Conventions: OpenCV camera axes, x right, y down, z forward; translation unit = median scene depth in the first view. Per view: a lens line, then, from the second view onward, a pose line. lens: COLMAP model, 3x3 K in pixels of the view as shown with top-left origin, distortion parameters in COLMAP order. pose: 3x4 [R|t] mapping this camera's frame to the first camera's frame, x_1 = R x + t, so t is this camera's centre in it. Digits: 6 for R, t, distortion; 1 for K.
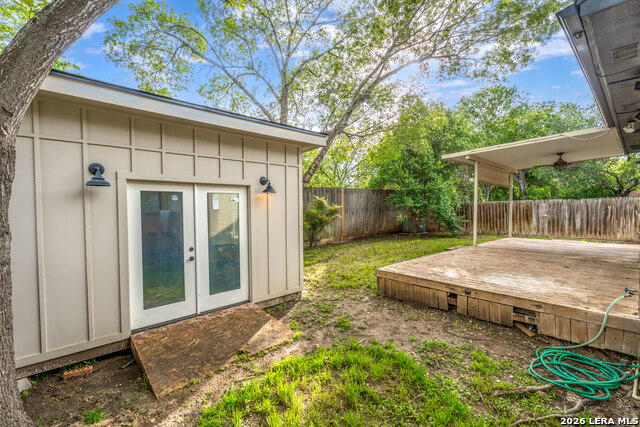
lens RADIAL K [[283.8, 0, 320.6], [0, 283.8, 213.5], [0, 0, 1]] dist [0.000496, 0.000100]
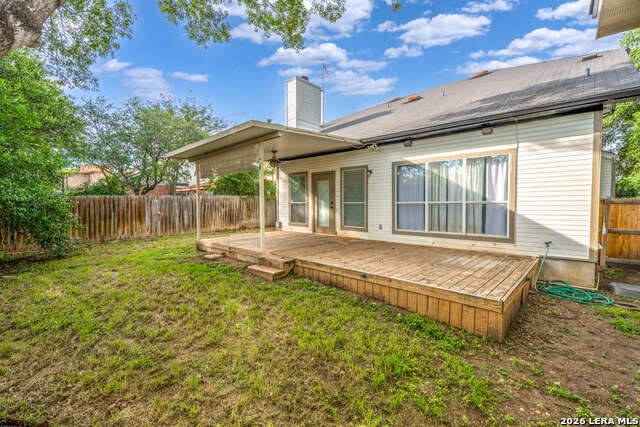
lens RADIAL K [[283.8, 0, 320.9], [0, 283.8, 211.3], [0, 0, 1]] dist [0.000496, 0.000100]
pose [[-0.067767, -0.022021, 0.997458, -0.141434], [0.030333, 0.999249, 0.024121, -0.004895], [-0.997240, 0.031890, -0.067049, 0.558033]]
